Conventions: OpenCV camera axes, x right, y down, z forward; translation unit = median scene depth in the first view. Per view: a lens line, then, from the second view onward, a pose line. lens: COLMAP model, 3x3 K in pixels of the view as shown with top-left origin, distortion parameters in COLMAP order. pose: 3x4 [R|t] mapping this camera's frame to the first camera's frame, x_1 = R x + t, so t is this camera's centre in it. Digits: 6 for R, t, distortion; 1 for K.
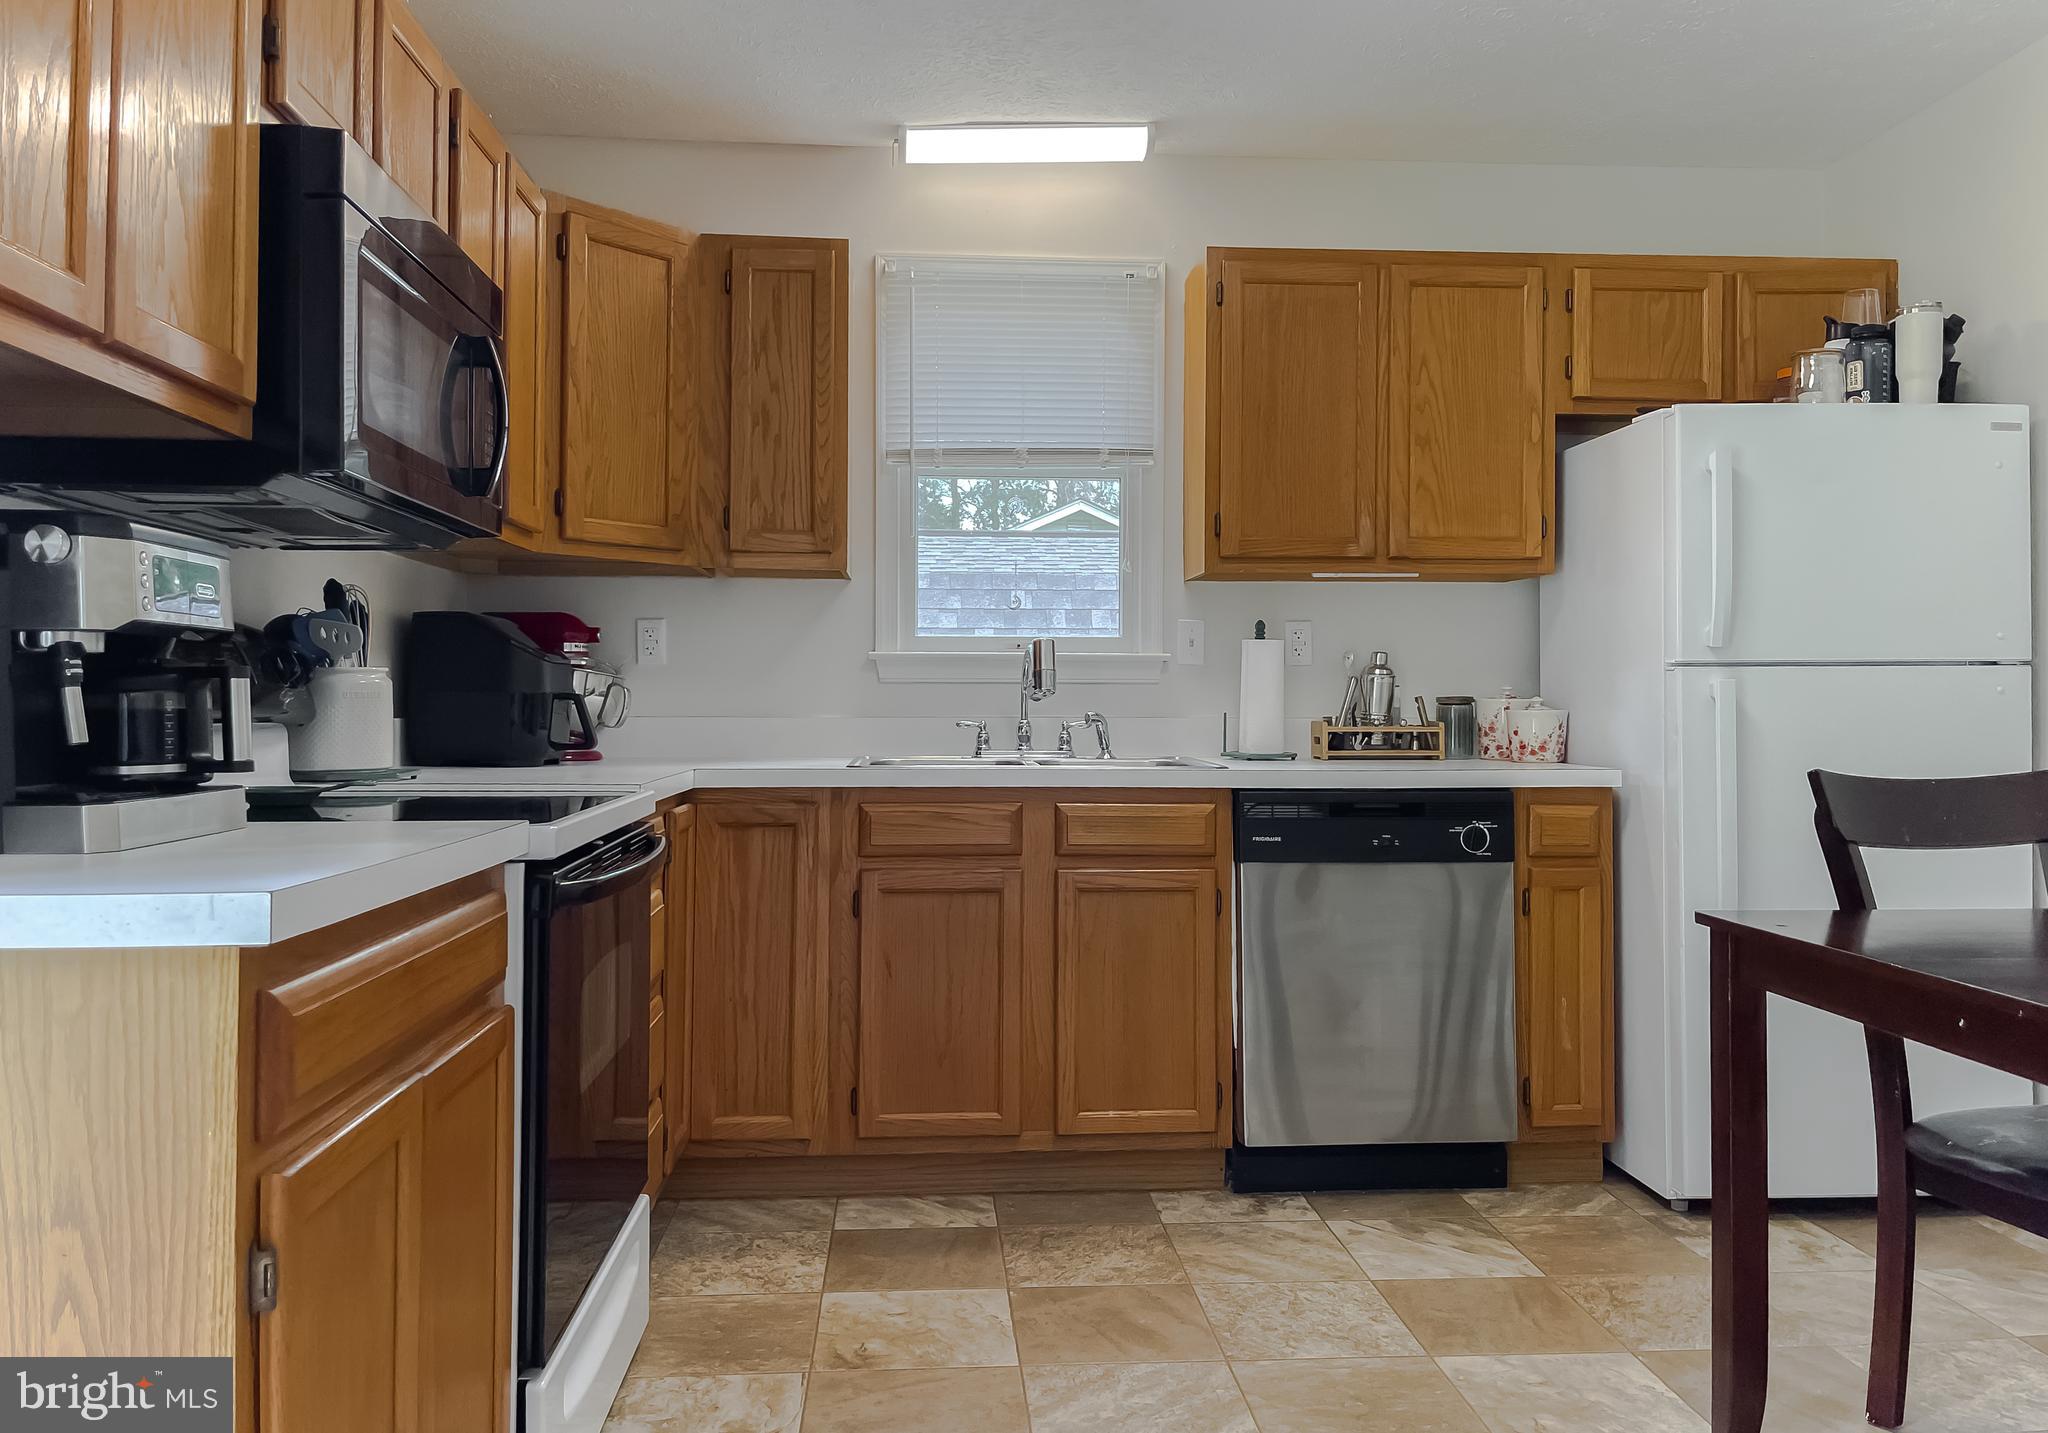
lens RADIAL K [[1615.3, 0, 1042.6], [0, 1615.3, 678.4], [0, 0, 1]] dist [0.051301, -0.004739]
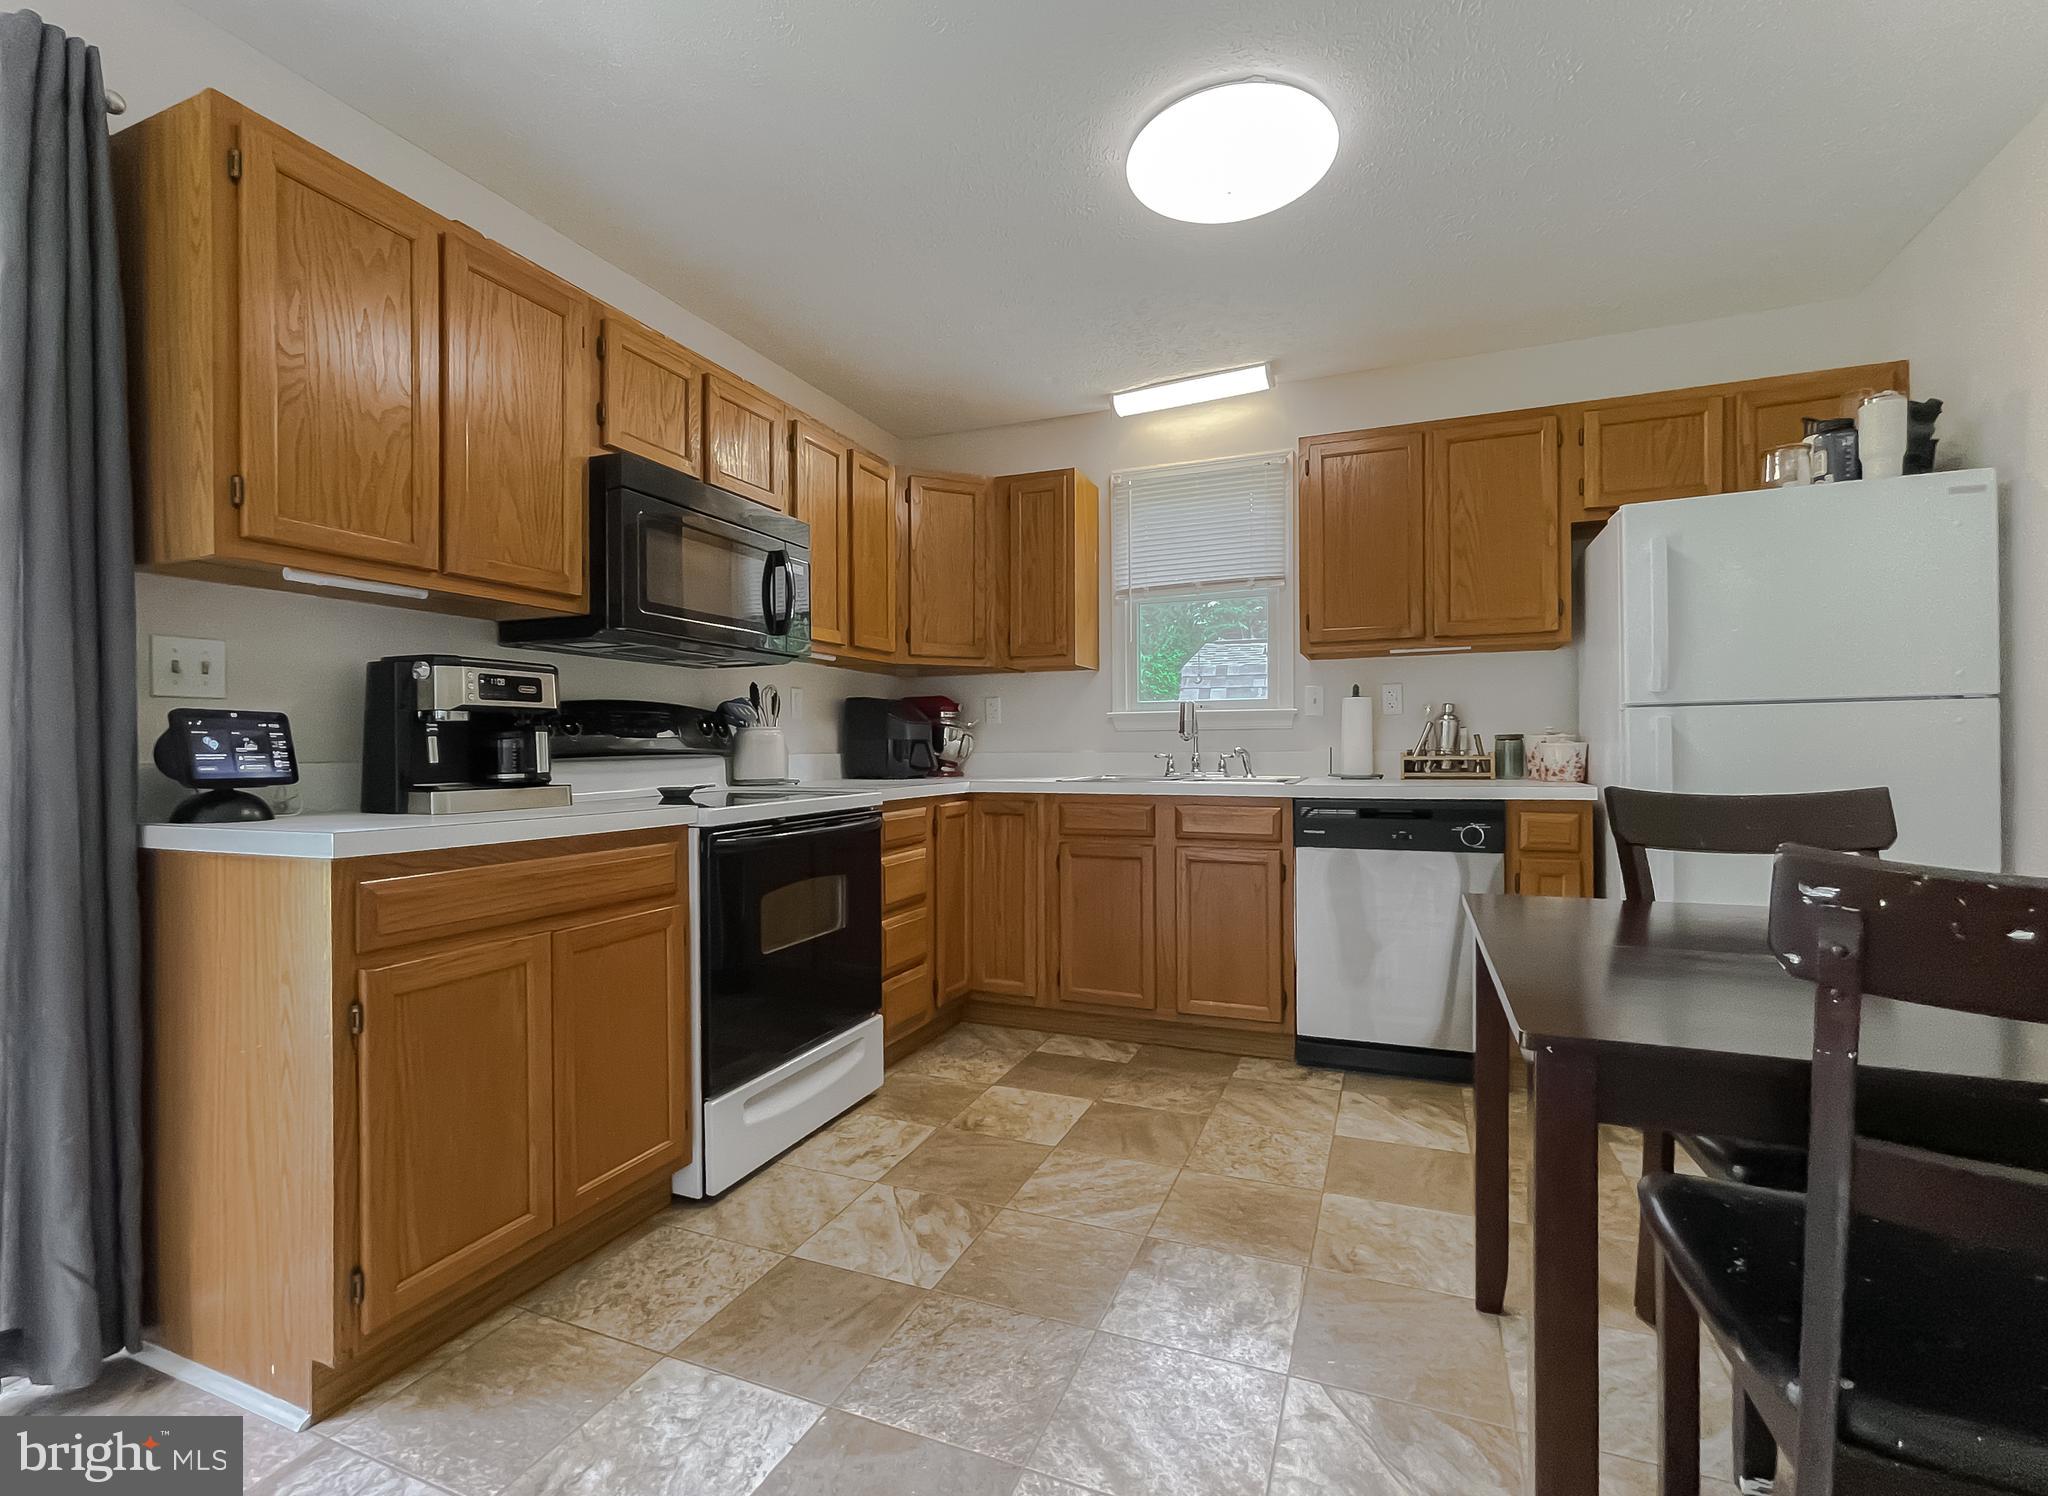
lens RADIAL K [[928.8, 0, 1024.0], [0, 928.8, 748.0], [0, 0, 1]] dist [0.001055, 0.000314]
pose [[0.892821, -0.008943, -0.450323, 0.283303], [0.016197, 0.999794, 0.012259, 0.007709], [0.450120, -0.018239, 0.892782, 0.120014]]
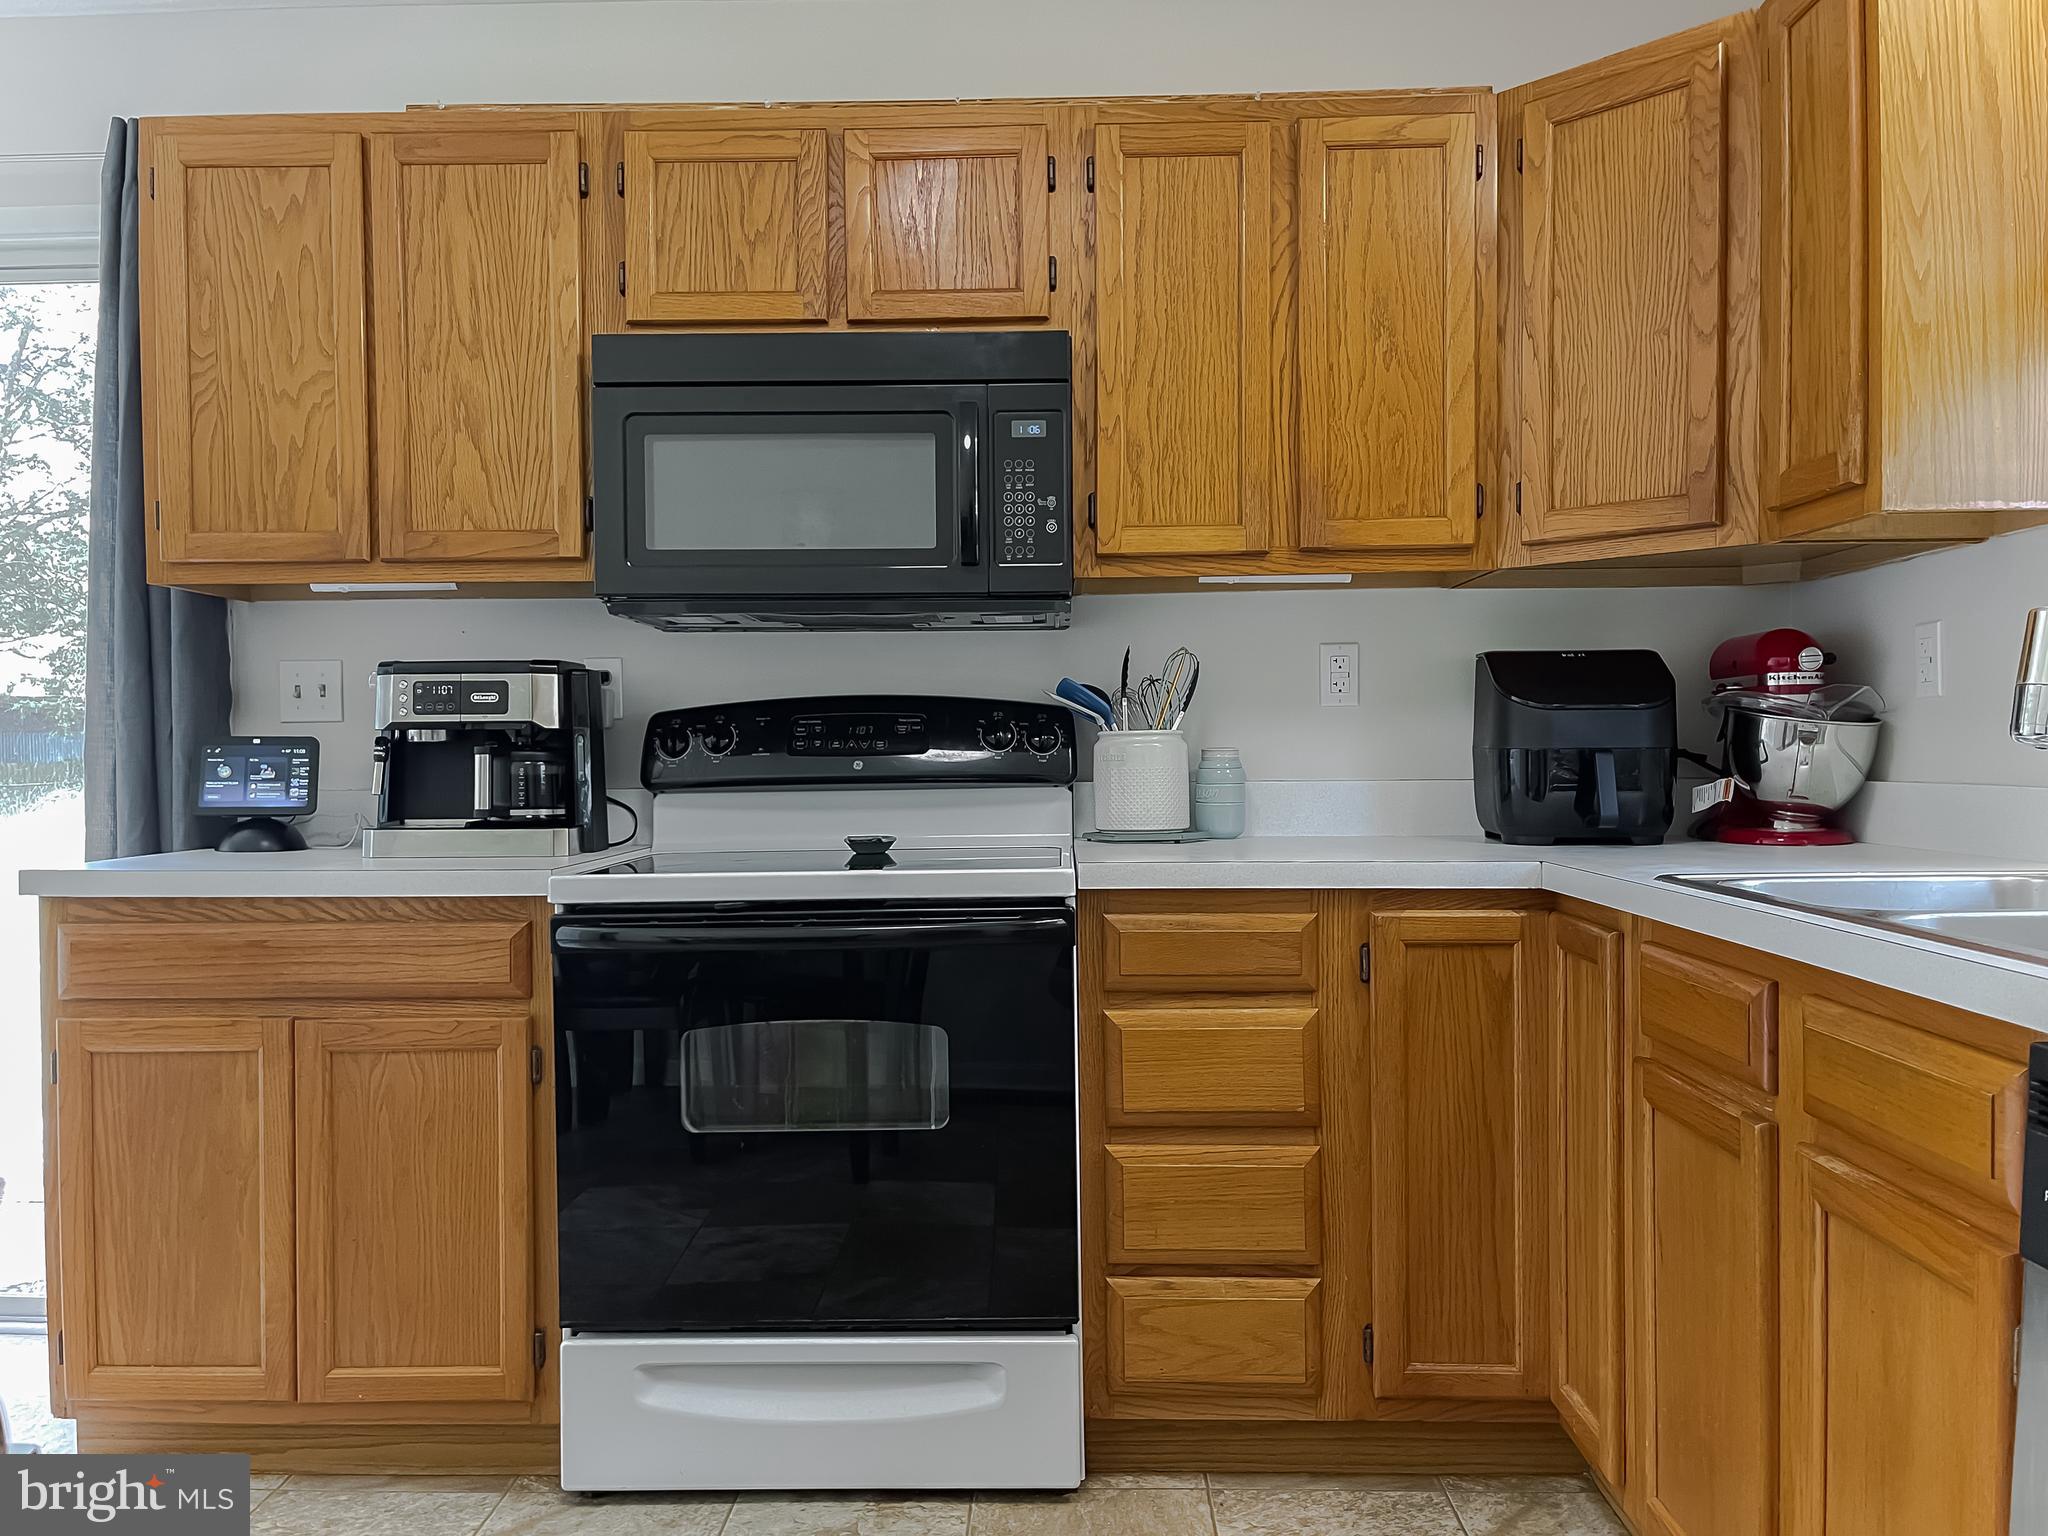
lens RADIAL K [[1622.2, 0, 1028.6], [0, 1622.2, 777.1], [0, 0, 1]] dist [0.040619, -0.006070]
pose [[-0.105808, 0.014056, -0.994287, 0.473747], [0.022647, 0.999675, 0.011722, 0.007083], [0.994129, -0.021277, -0.106092, 0.829936]]
